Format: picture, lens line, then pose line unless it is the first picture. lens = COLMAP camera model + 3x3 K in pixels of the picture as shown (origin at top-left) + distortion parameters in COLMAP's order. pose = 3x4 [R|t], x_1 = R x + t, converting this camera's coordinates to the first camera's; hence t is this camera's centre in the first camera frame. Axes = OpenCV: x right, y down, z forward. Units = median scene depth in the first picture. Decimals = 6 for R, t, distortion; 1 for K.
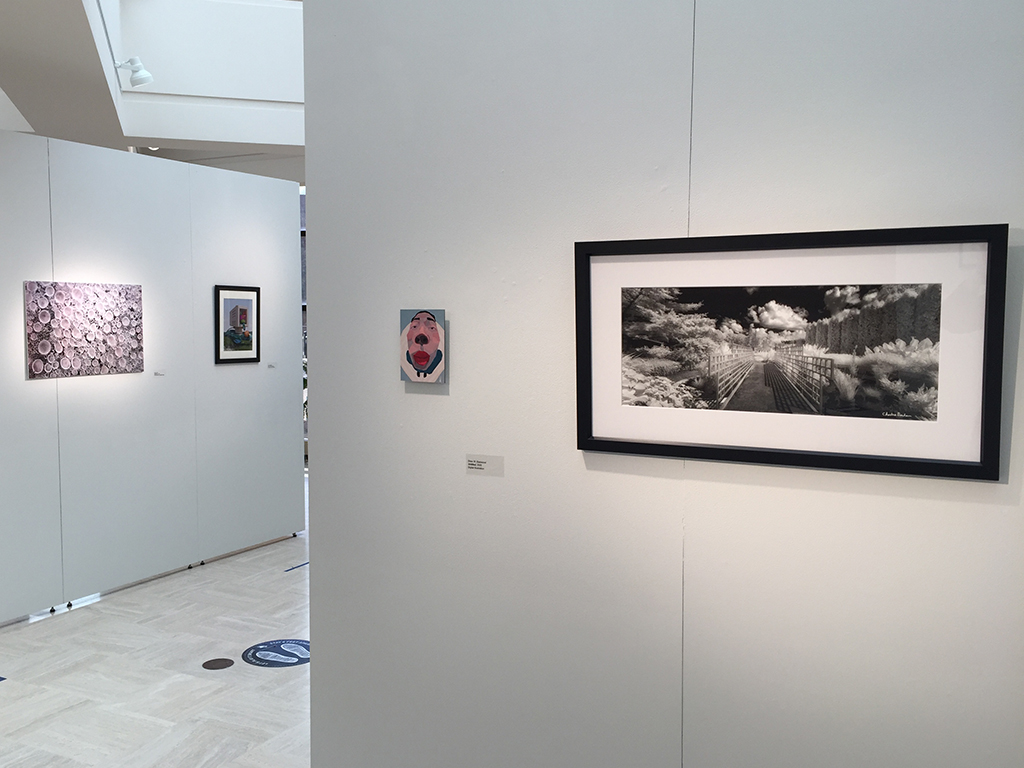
lens RADIAL K [[885.8, 0, 514.5], [0, 885.8, 382.9], [0, 0, 1]] dist [0.074817, 0.004220]
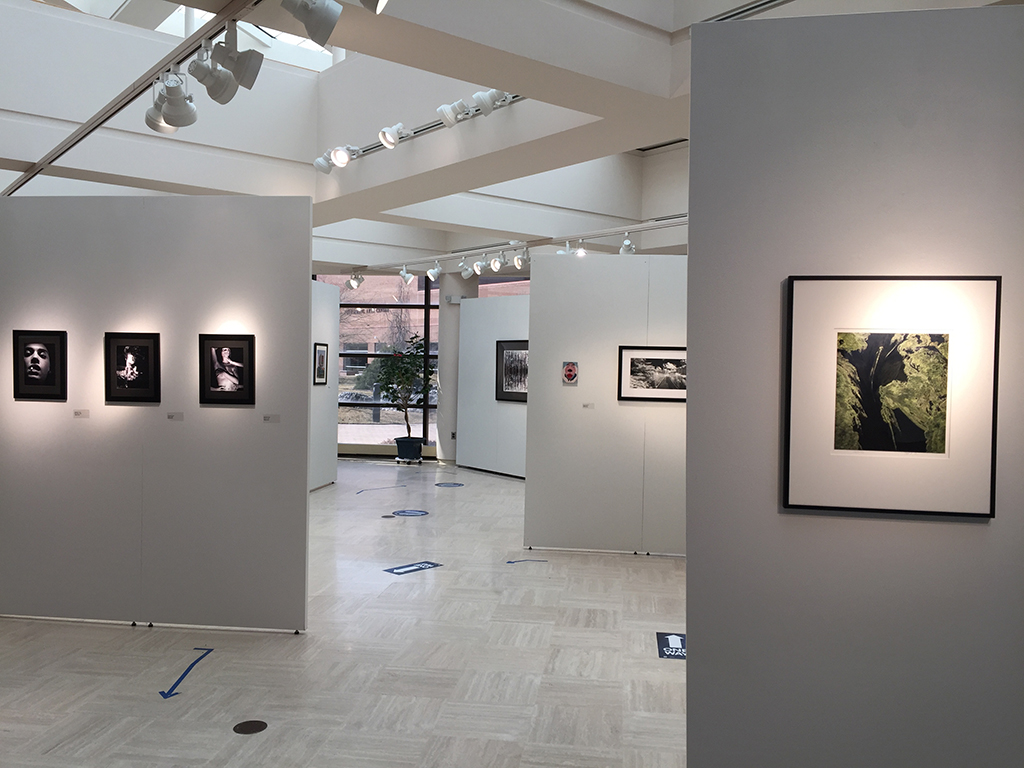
lens RADIAL K [[885.8, 0, 511.3], [0, 885.8, 386.7], [0, 0, 1]] dist [0.074817, 0.004220]
pose [[0.922740, 0.011468, 0.385252, -1.852093], [0.007053, 0.998887, -0.046629, 0.196228], [-0.385358, 0.045744, 0.921633, -2.369014]]
